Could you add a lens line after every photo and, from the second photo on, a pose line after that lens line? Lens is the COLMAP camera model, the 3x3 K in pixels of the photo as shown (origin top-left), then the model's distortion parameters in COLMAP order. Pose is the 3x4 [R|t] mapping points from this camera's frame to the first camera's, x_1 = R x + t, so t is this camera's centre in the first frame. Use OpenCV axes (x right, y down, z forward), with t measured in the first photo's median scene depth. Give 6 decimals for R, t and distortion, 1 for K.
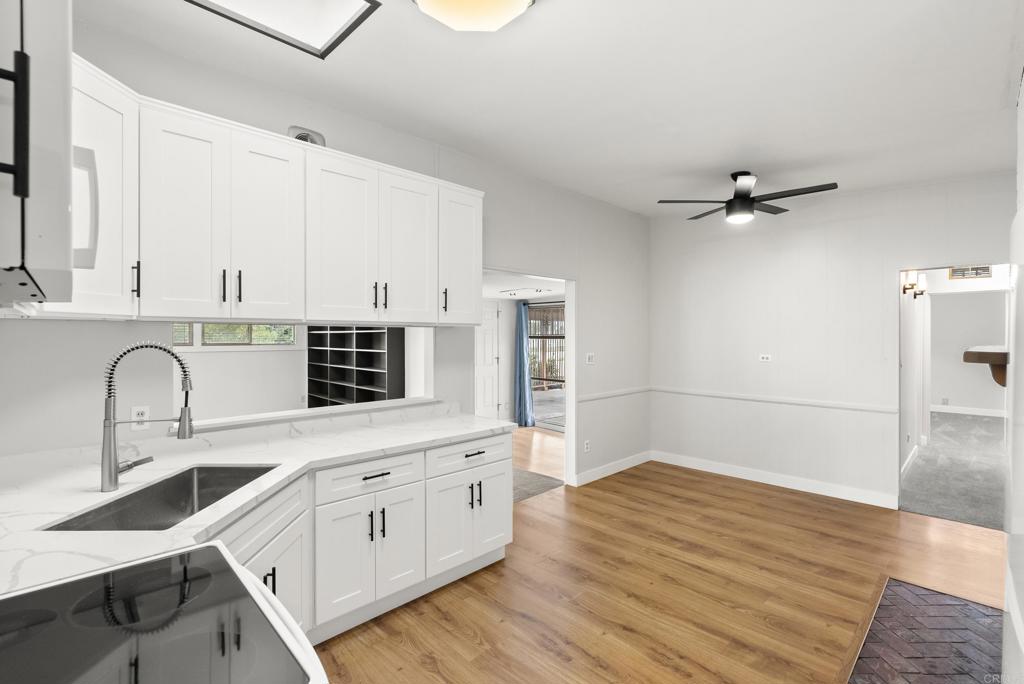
lens RADIAL K [[463.1, 0, 511.8], [0, 463.1, 337.6], [0, 0, 1]] dist [-0.003227, 0.000462]
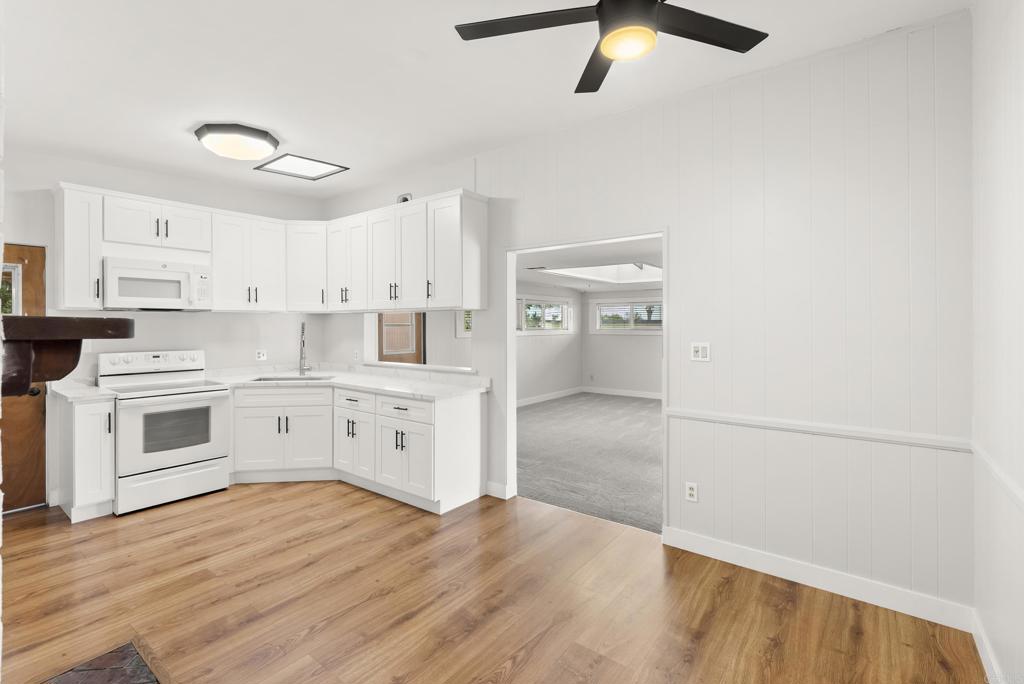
lens RADIAL K [[471.9, 0, 509.7], [0, 471.9, 324.7], [0, 0, 1]] dist [0.000638, 0.000201]
pose [[0.132369, -0.001311, -0.991200, 1.364423], [-0.001377, 0.999998, -0.001506, 0.020679], [0.991200, 0.001564, 0.132367, 1.217001]]
